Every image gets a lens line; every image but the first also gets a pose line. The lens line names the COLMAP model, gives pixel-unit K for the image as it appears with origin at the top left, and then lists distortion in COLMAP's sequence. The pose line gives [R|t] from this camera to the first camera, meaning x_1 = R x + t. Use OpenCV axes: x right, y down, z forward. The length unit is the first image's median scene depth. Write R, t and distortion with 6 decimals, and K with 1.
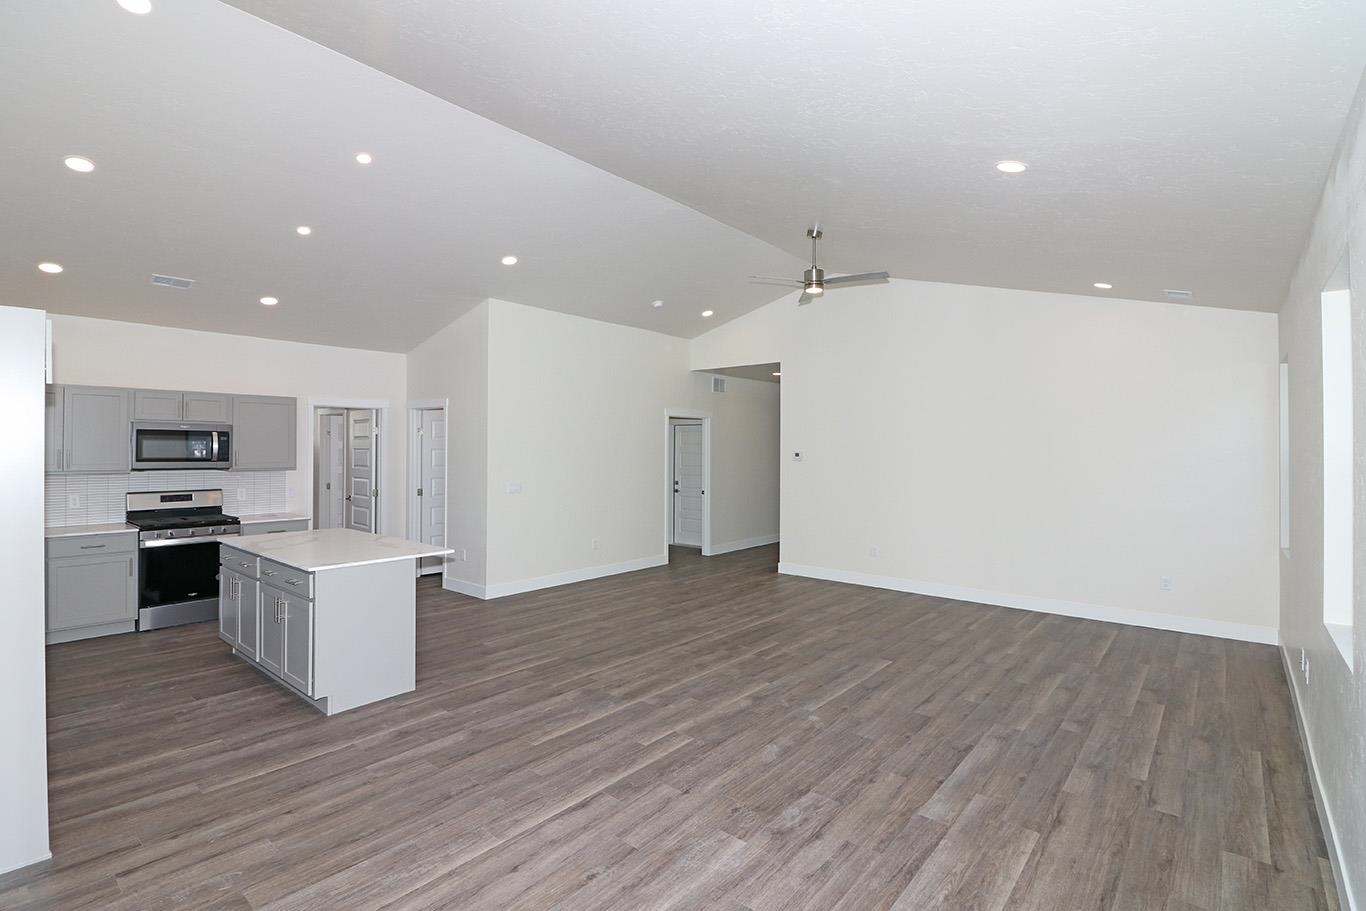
lens RADIAL K [[649.4, 0, 673.8], [0, 649.4, 444.9], [0, 0, 1]] dist [0.000123, -0.012631]
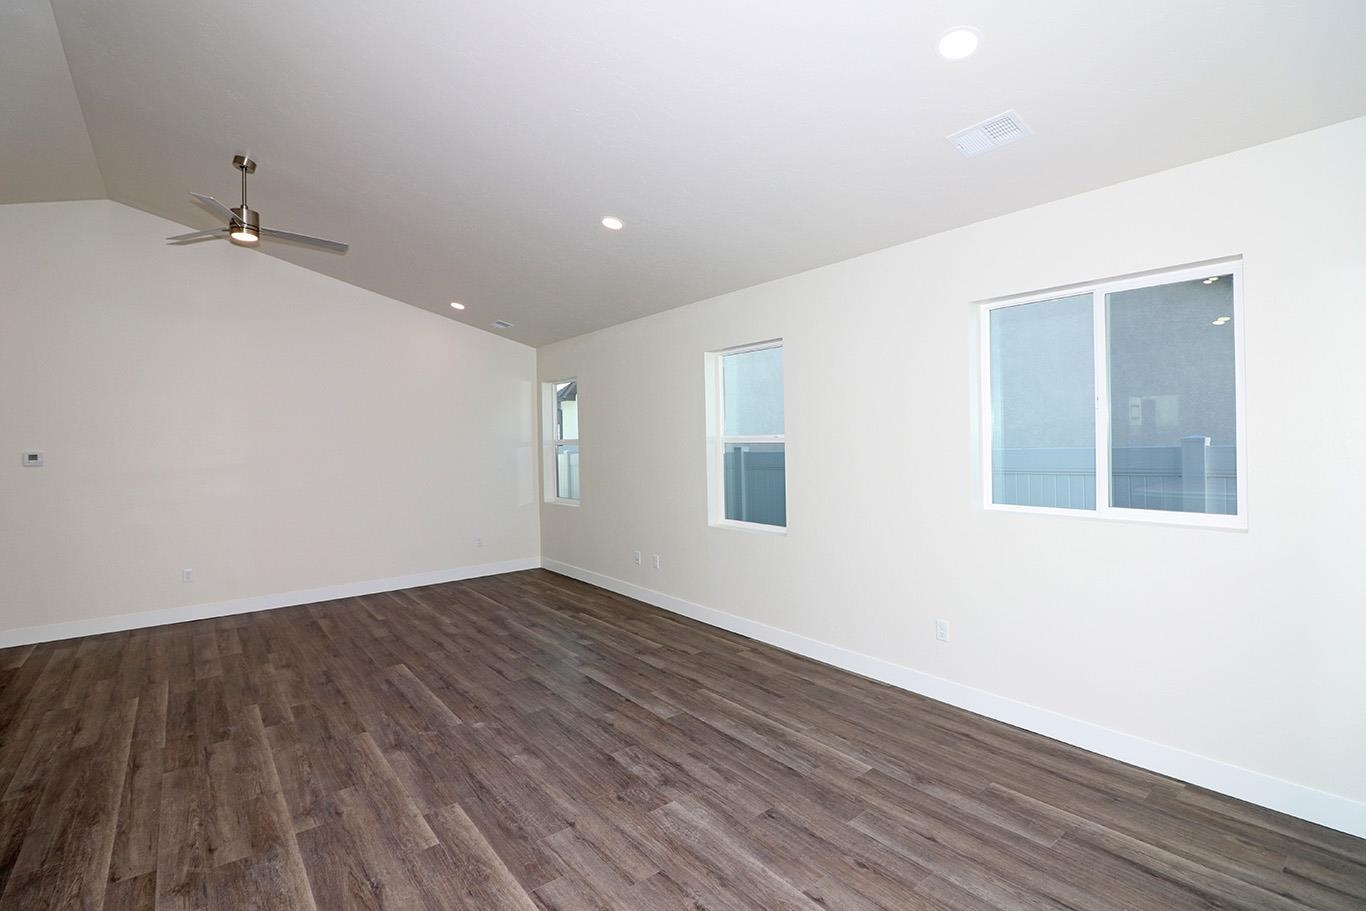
lens RADIAL K [[628.8, 0, 677.7], [0, 628.8, 439.4], [0, 0, 1]] dist [-0.001125, -0.011914]
pose [[0.193437, -0.011197, 0.981049, -0.617416], [0.013931, 0.999865, 0.008665, 0.003419], [-0.981014, 0.011991, 0.193567, 0.537524]]
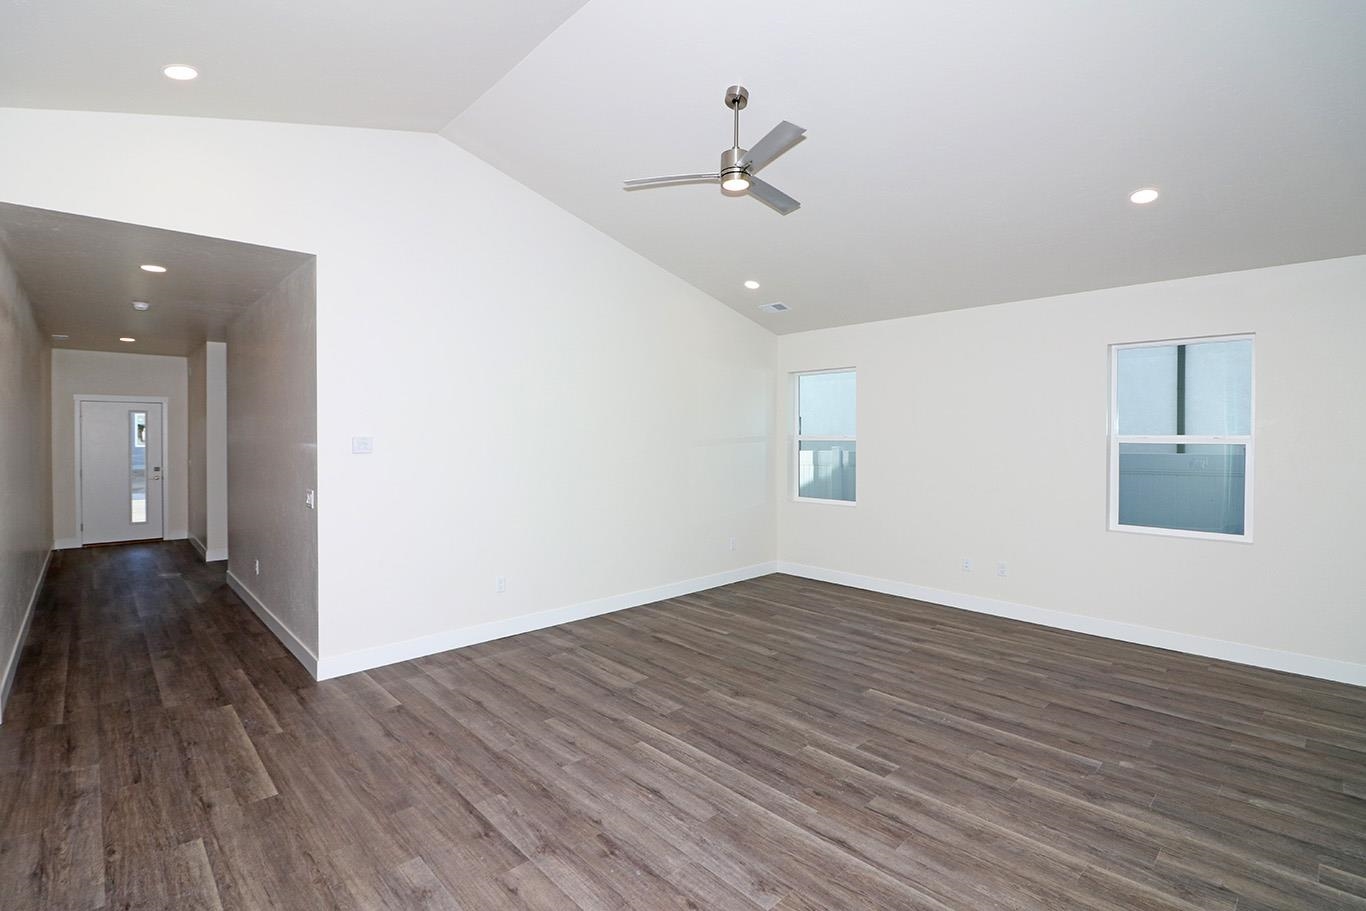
lens RADIAL K [[628.8, 0, 677.7], [0, 628.8, 439.4], [0, 0, 1]] dist [-0.001125, -0.011914]
pose [[0.104068, -0.010104, 0.994519, -0.613542], [-0.009796, 0.999889, 0.011183, 0.012296], [-0.994522, -0.010906, 0.103958, 1.483228]]
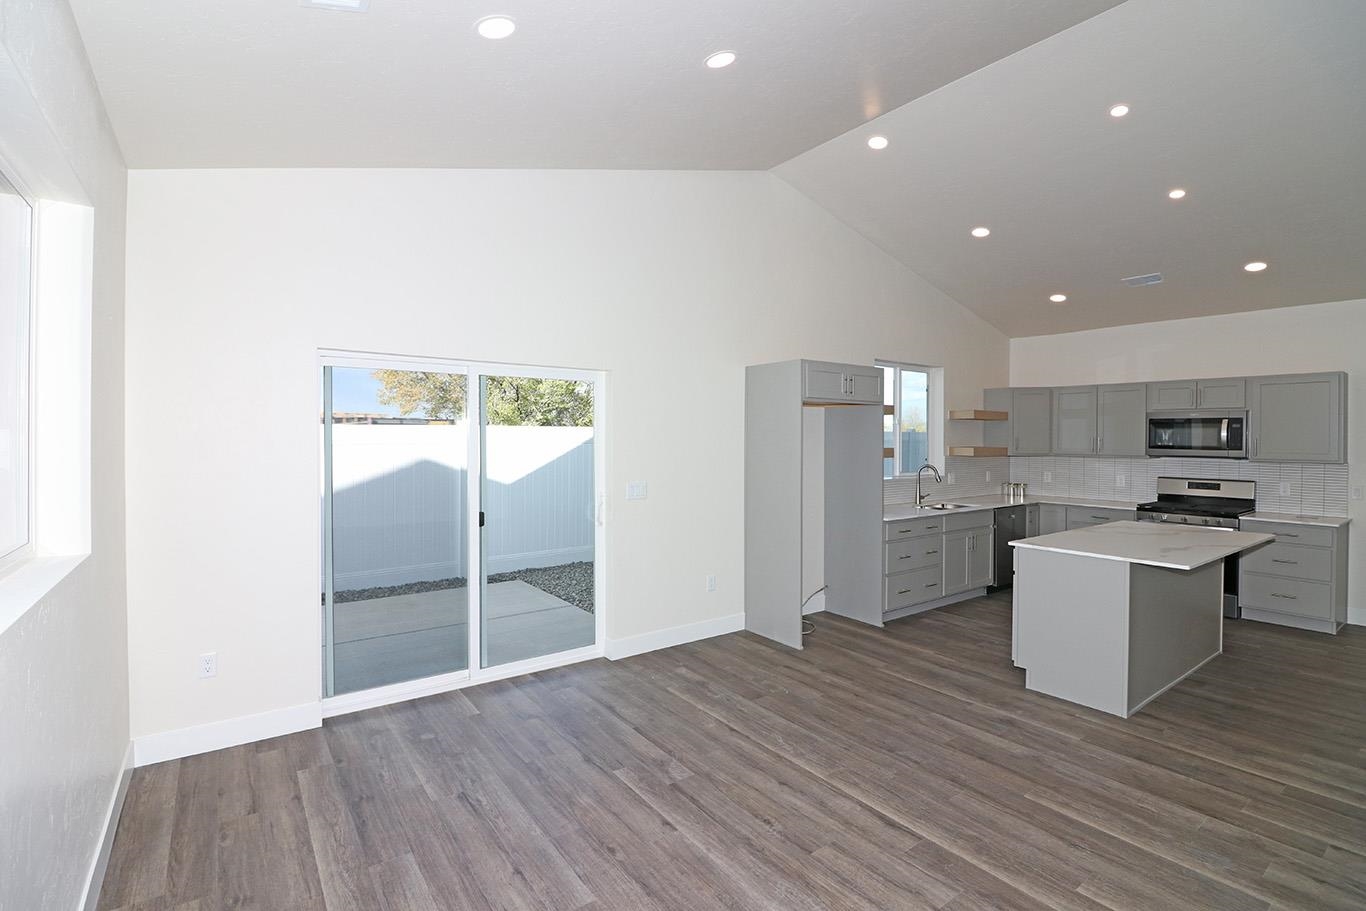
lens RADIAL K [[628.8, 0, 677.7], [0, 628.8, 439.4], [0, 0, 1]] dist [-0.001125, -0.011914]
pose [[-0.234062, -0.001478, -0.972220, 0.581659], [-0.001682, 0.999998, -0.001115, 0.019858], [0.972220, 0.001374, -0.234064, 0.691123]]
